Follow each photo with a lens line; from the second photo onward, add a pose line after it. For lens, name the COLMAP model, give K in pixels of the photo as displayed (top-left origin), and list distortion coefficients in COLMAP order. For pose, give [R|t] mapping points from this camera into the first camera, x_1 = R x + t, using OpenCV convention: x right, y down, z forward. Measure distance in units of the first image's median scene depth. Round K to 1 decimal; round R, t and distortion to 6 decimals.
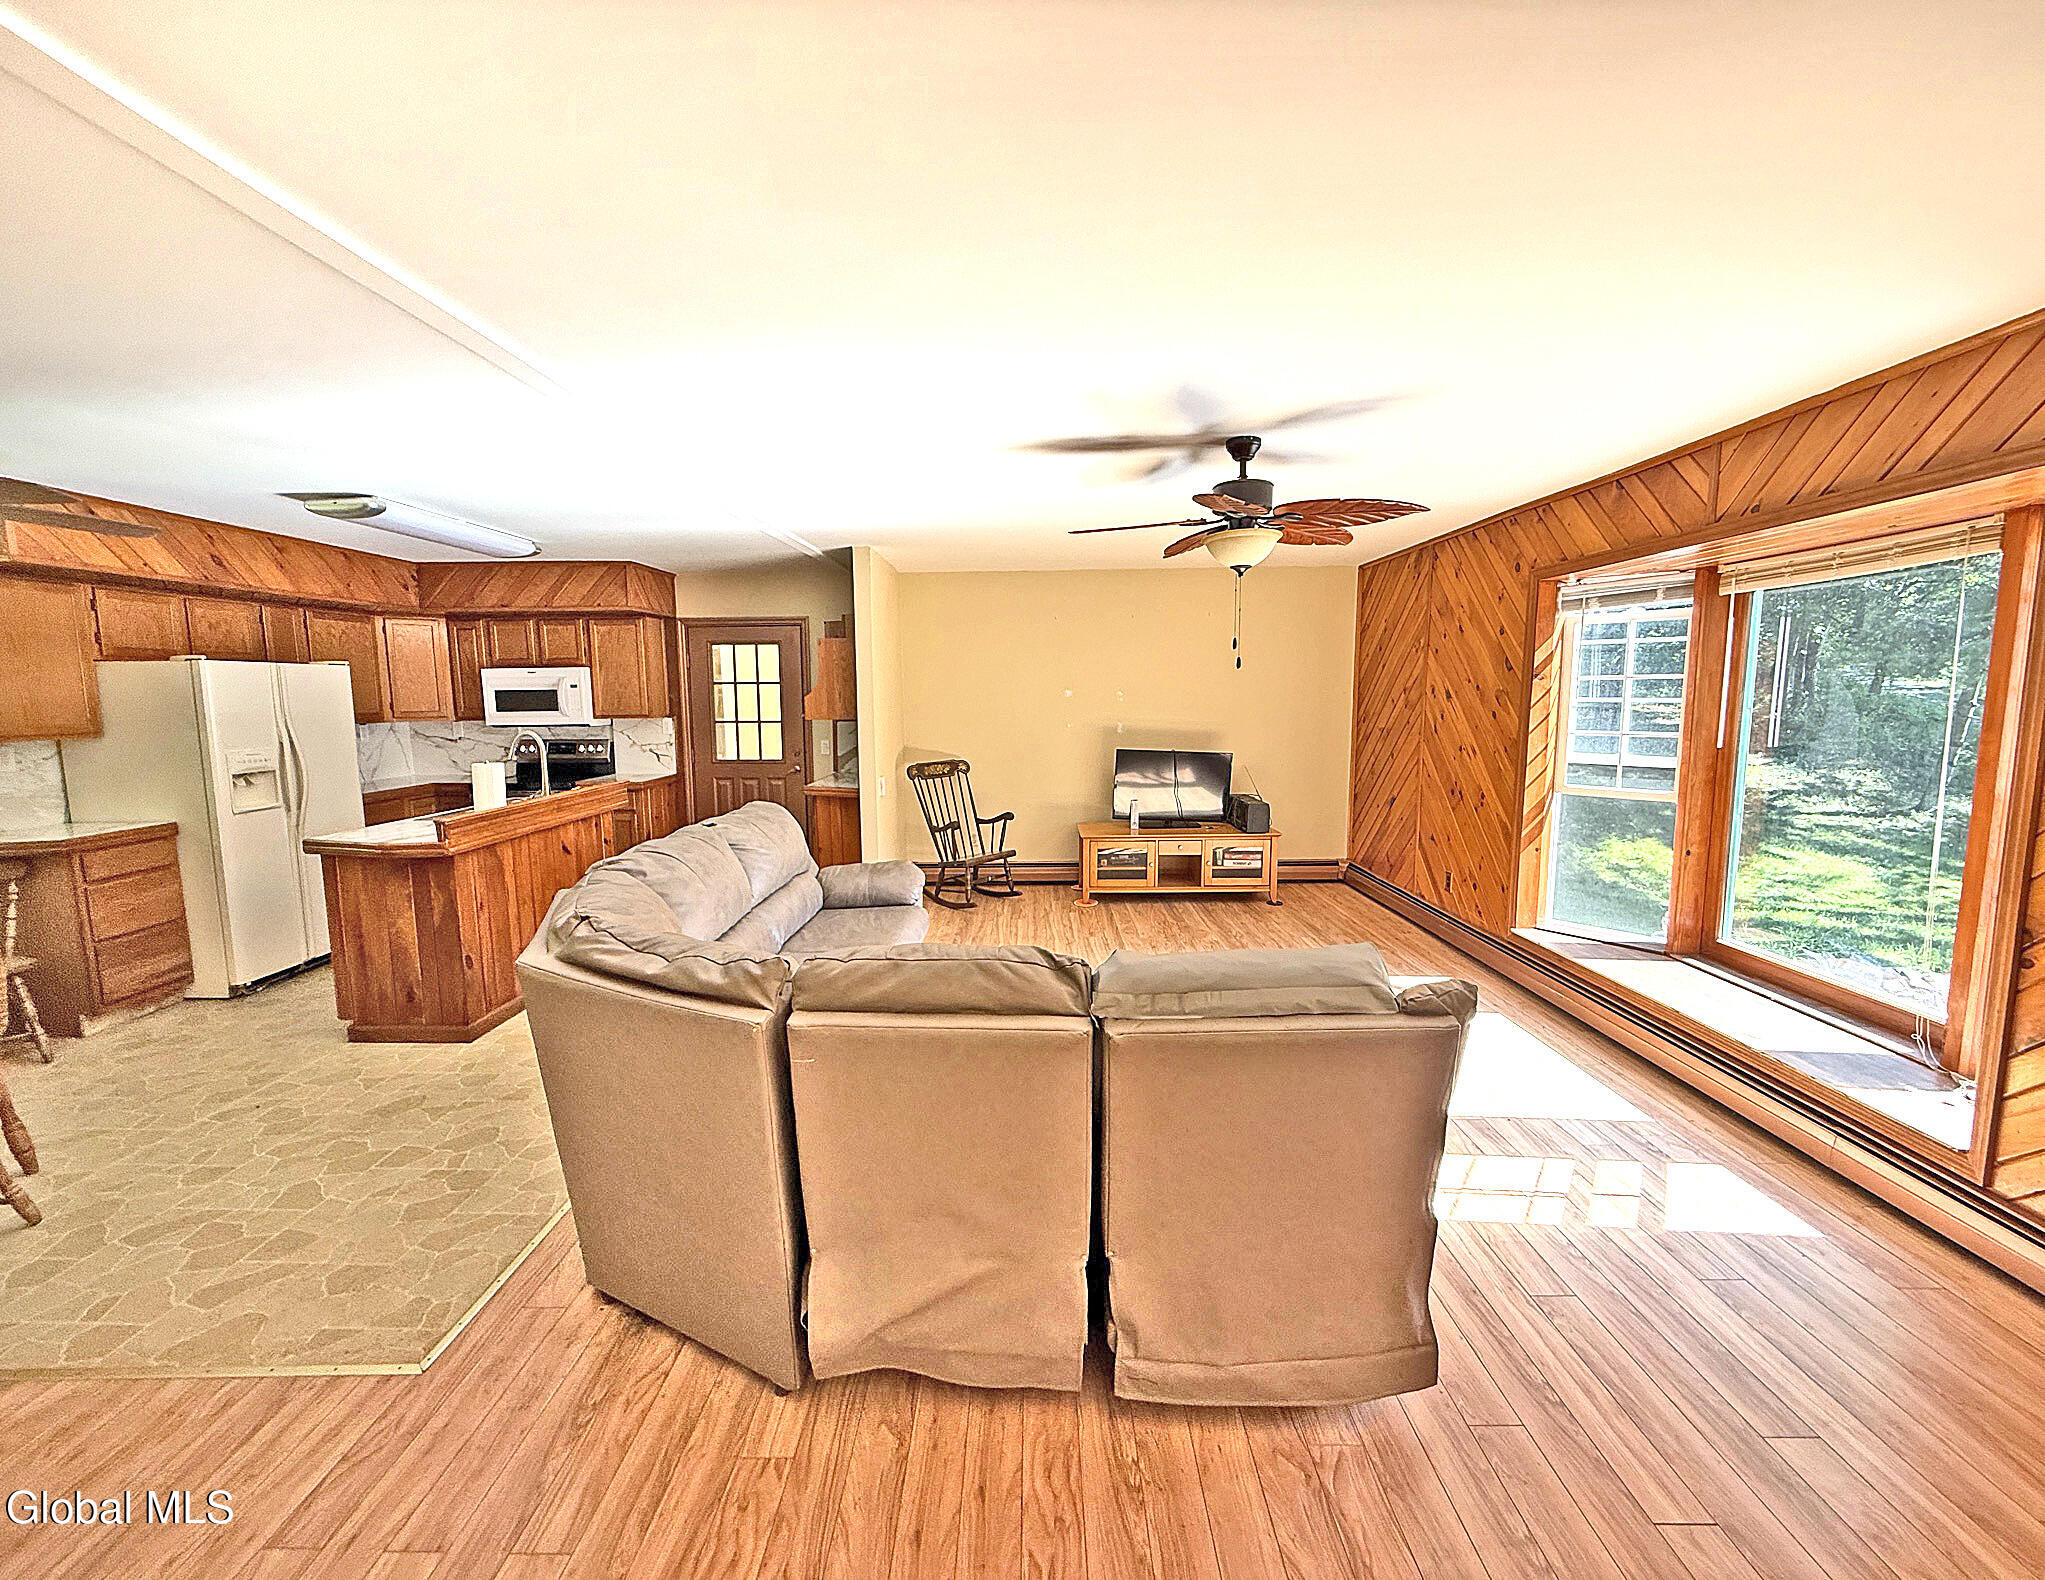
lens RADIAL K [[807.9, 0, 1019.3], [0, 807.9, 787.2], [0, 0, 1]] dist [-0.004556, 0.001029]
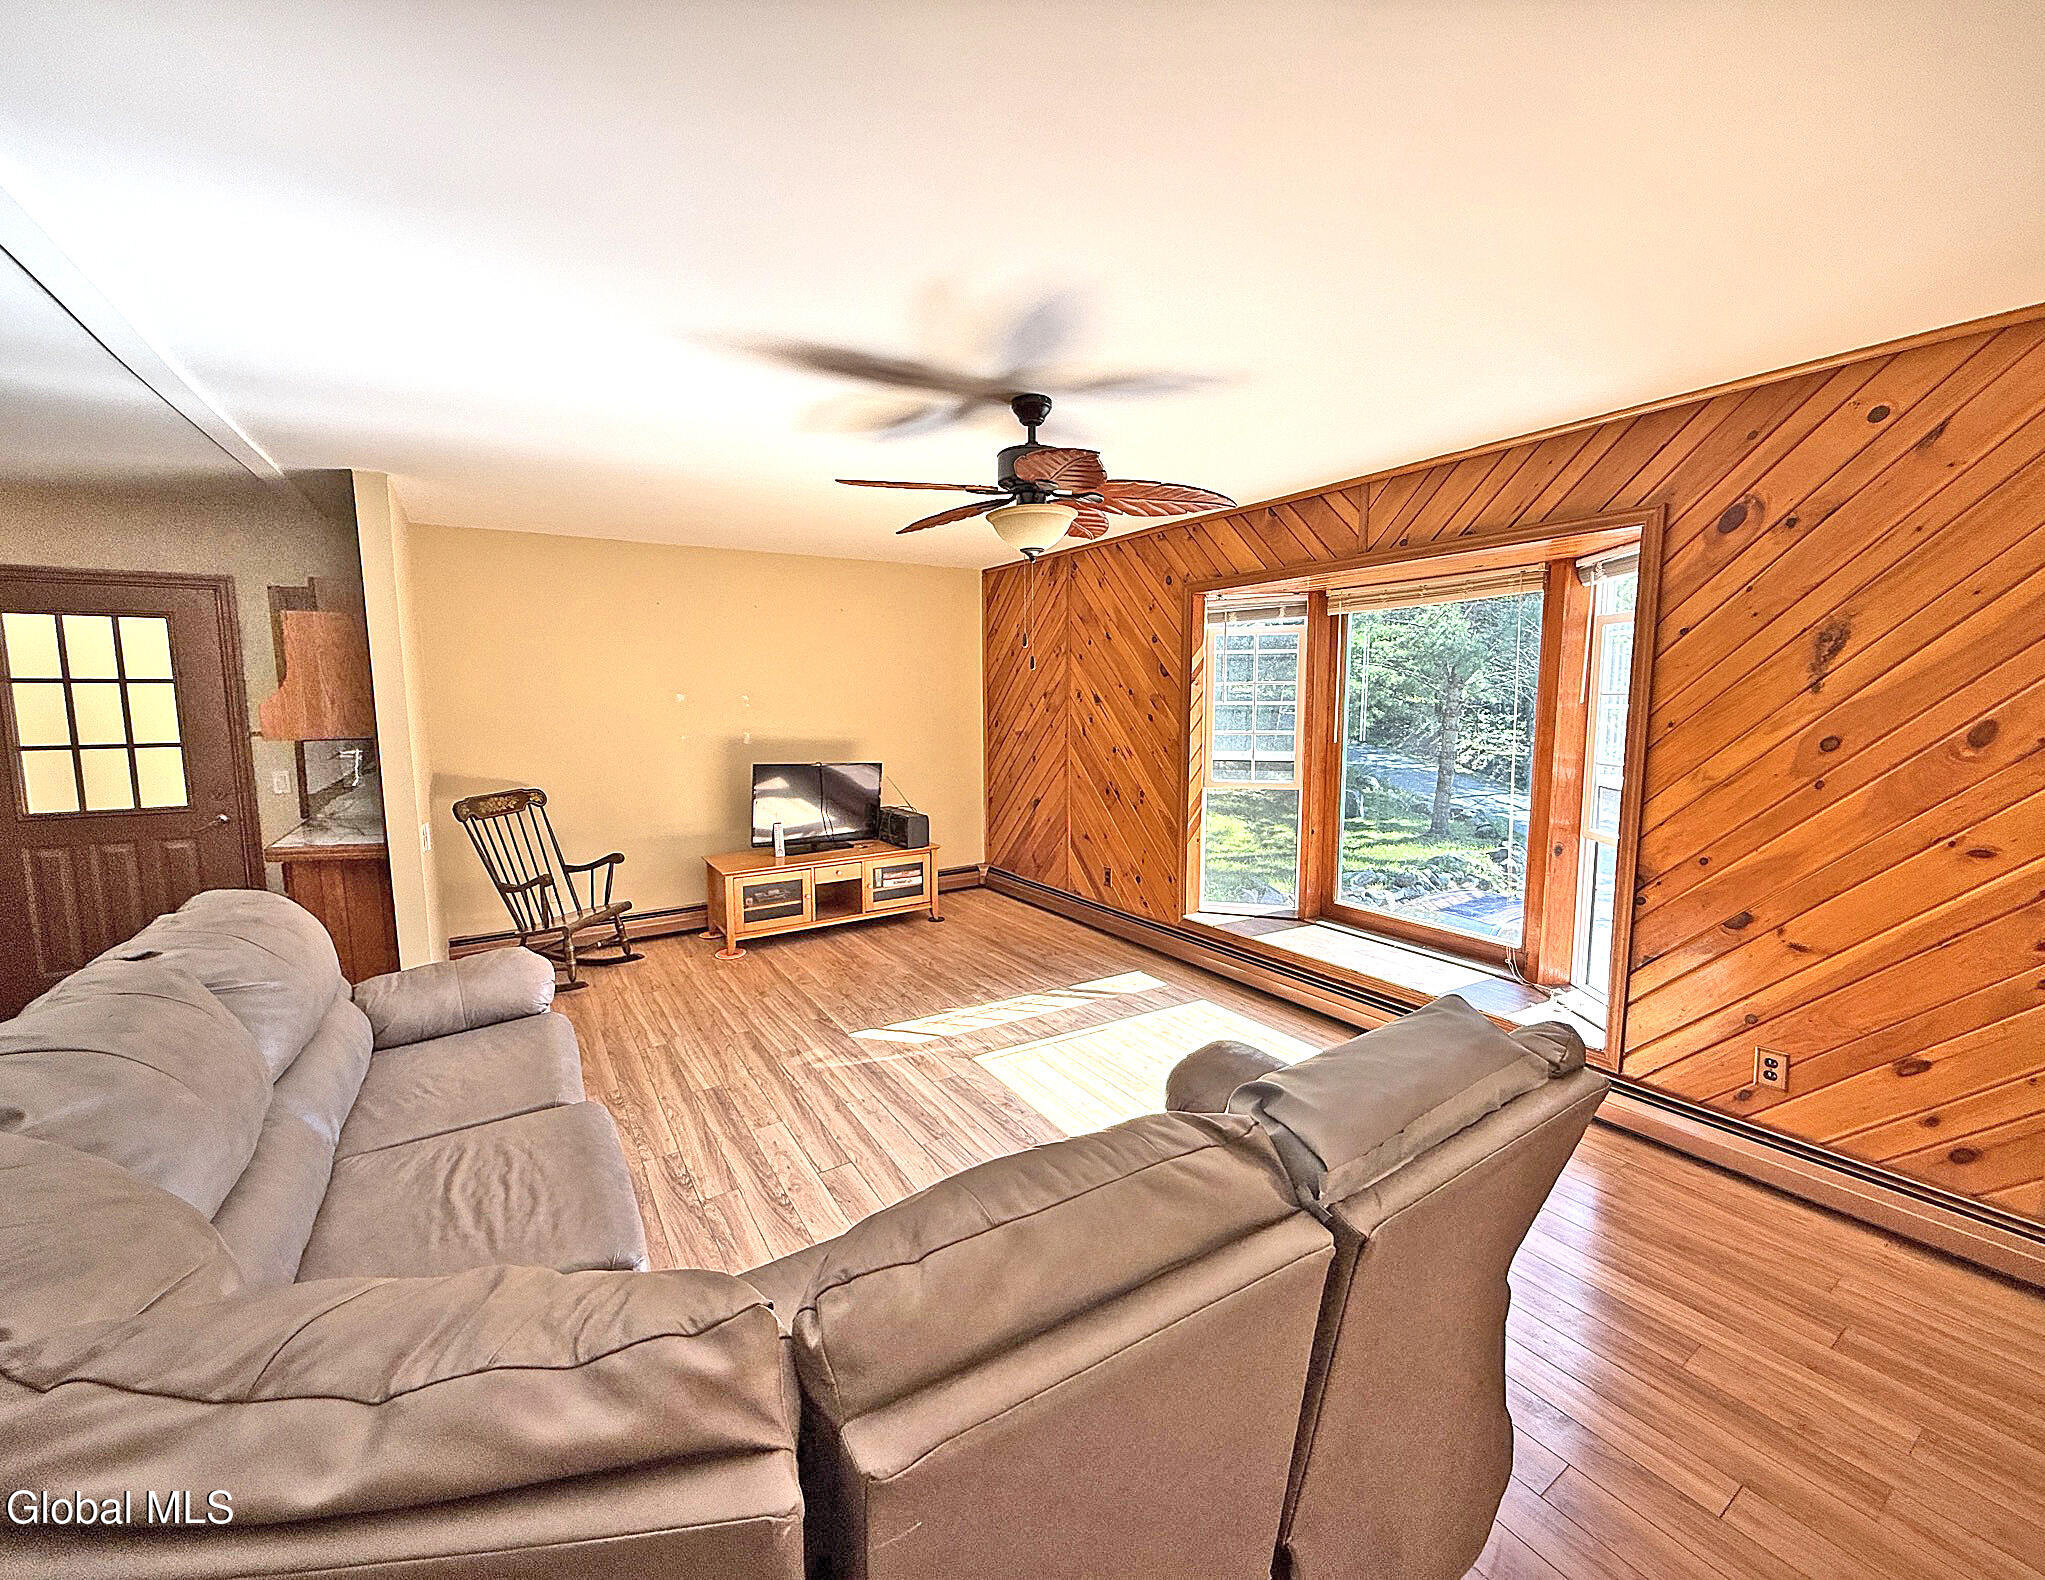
lens RADIAL K [[807.9, 0, 1014.6], [0, 807.9, 783.4], [0, 0, 1]] dist [-0.004556, 0.001029]
pose [[0.833662, -0.058431, 0.549175, -0.166845], [0.063626, 0.997928, 0.009592, -0.026761], [-0.548597, 0.026945, 0.835653, 0.228746]]
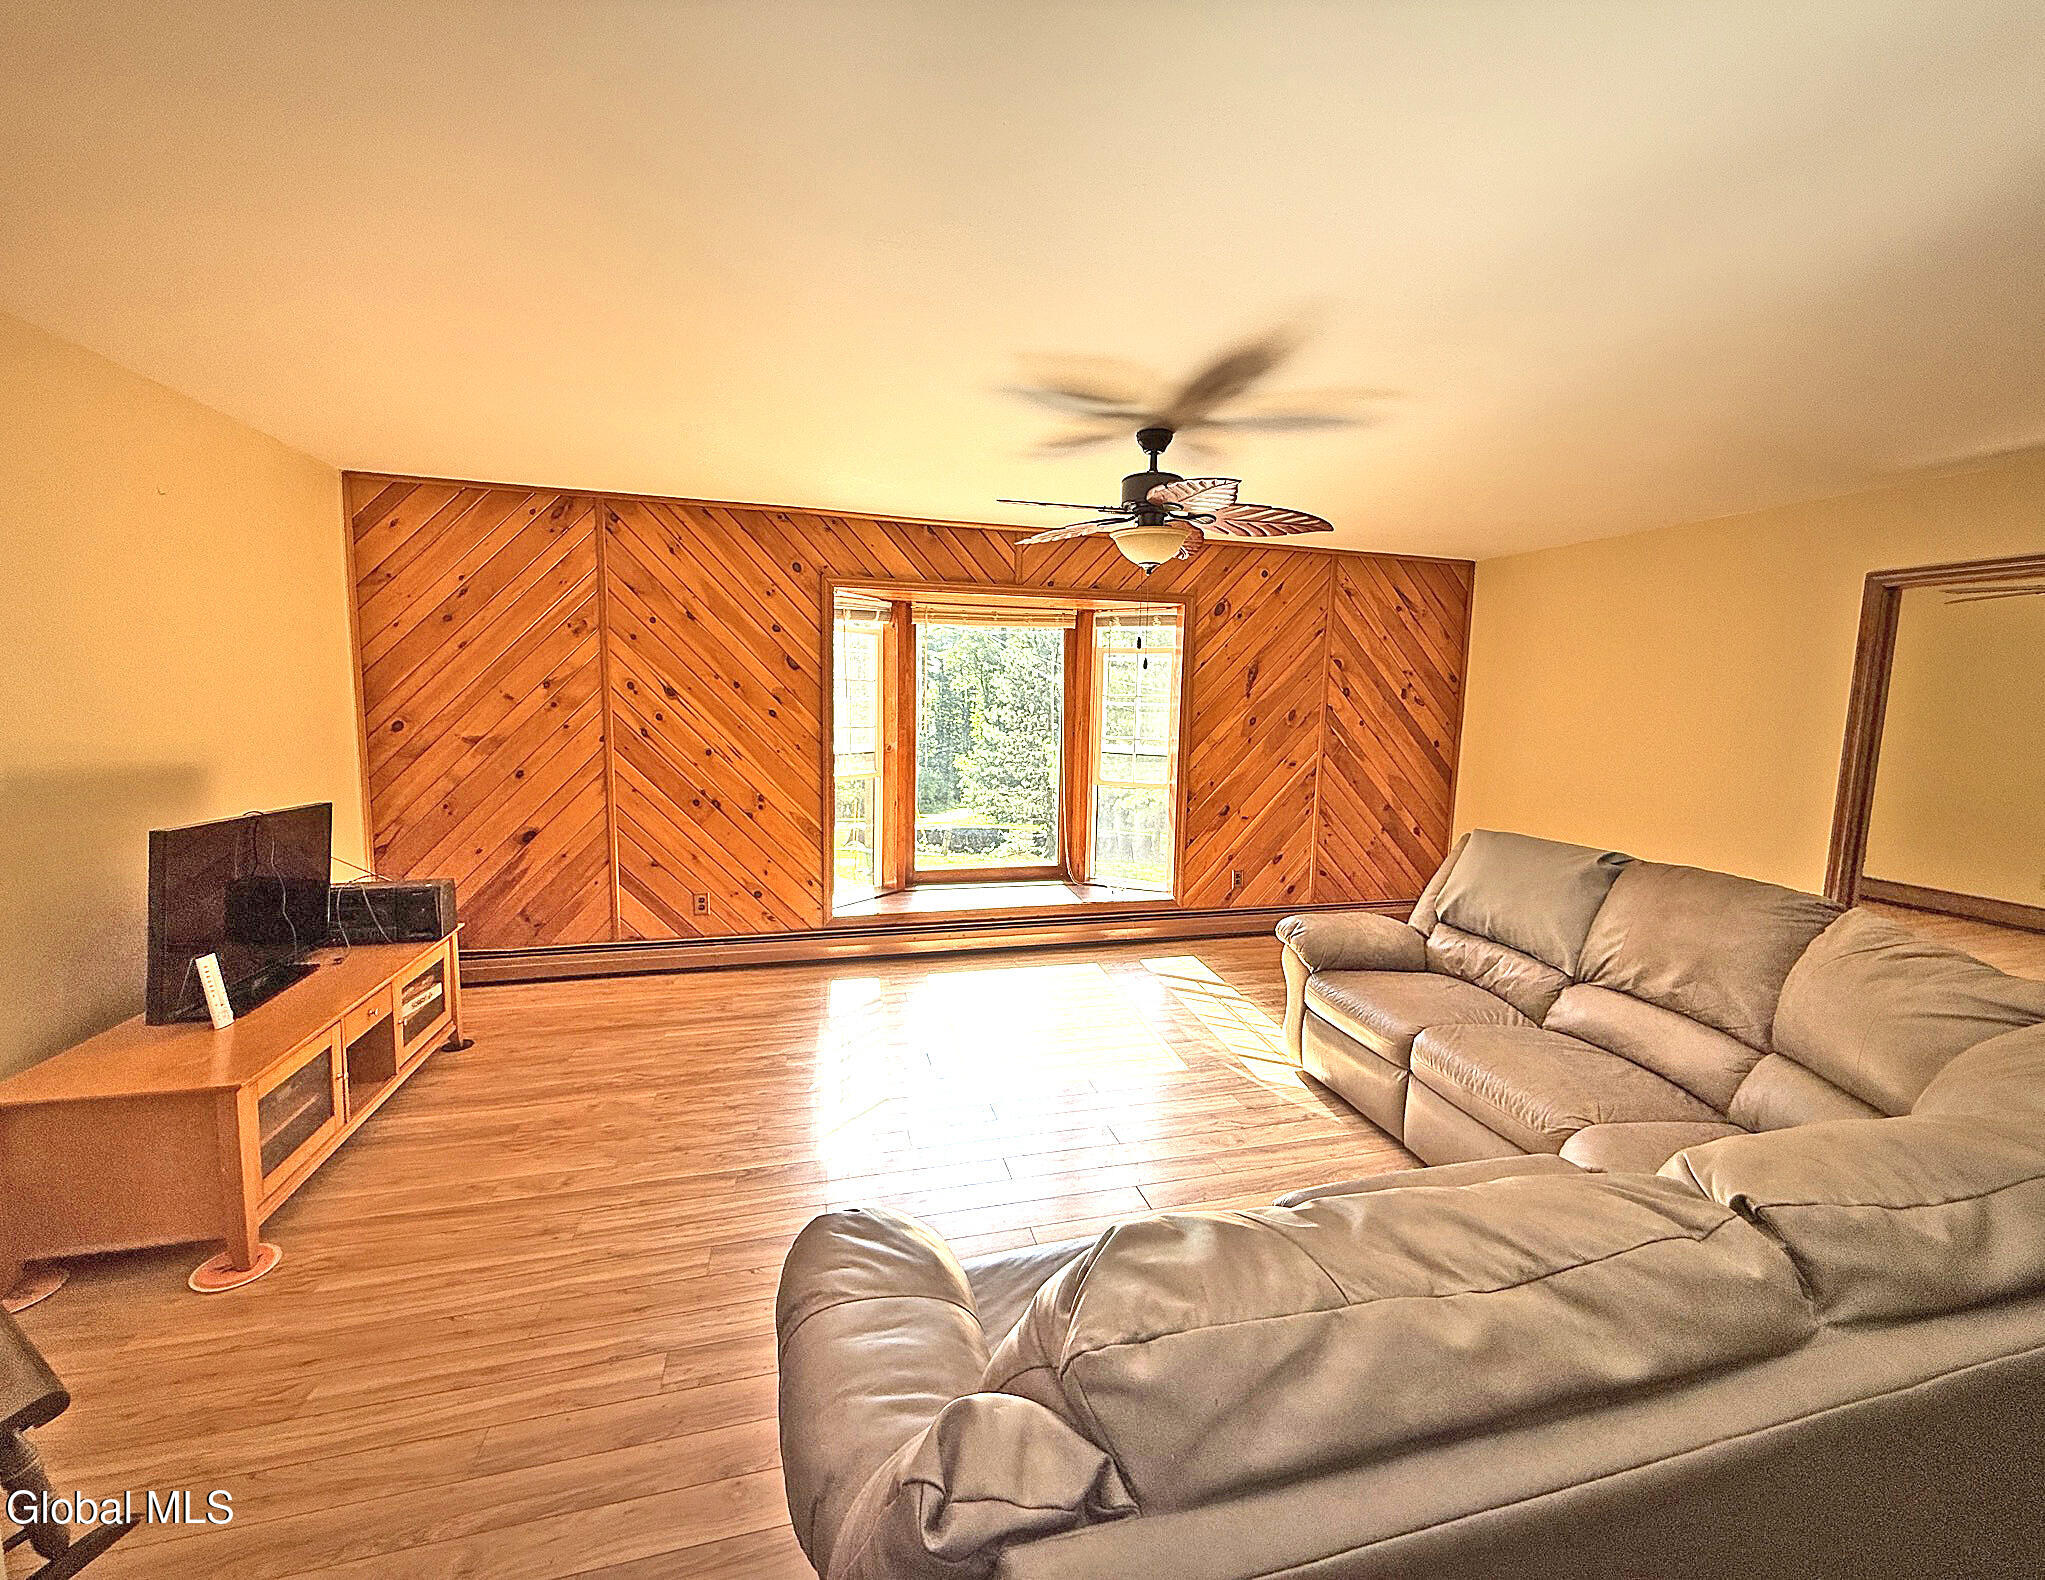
lens RADIAL K [[807.9, 0, 1020.7], [0, 807.9, 779.1], [0, 0, 1]] dist [-0.004556, 0.001029]
pose [[-0.270232, -0.097044, 0.957892, -0.473606], [0.094824, 0.987388, 0.126783, -0.116228], [-0.958114, 0.125092, -0.257622, 1.064486]]
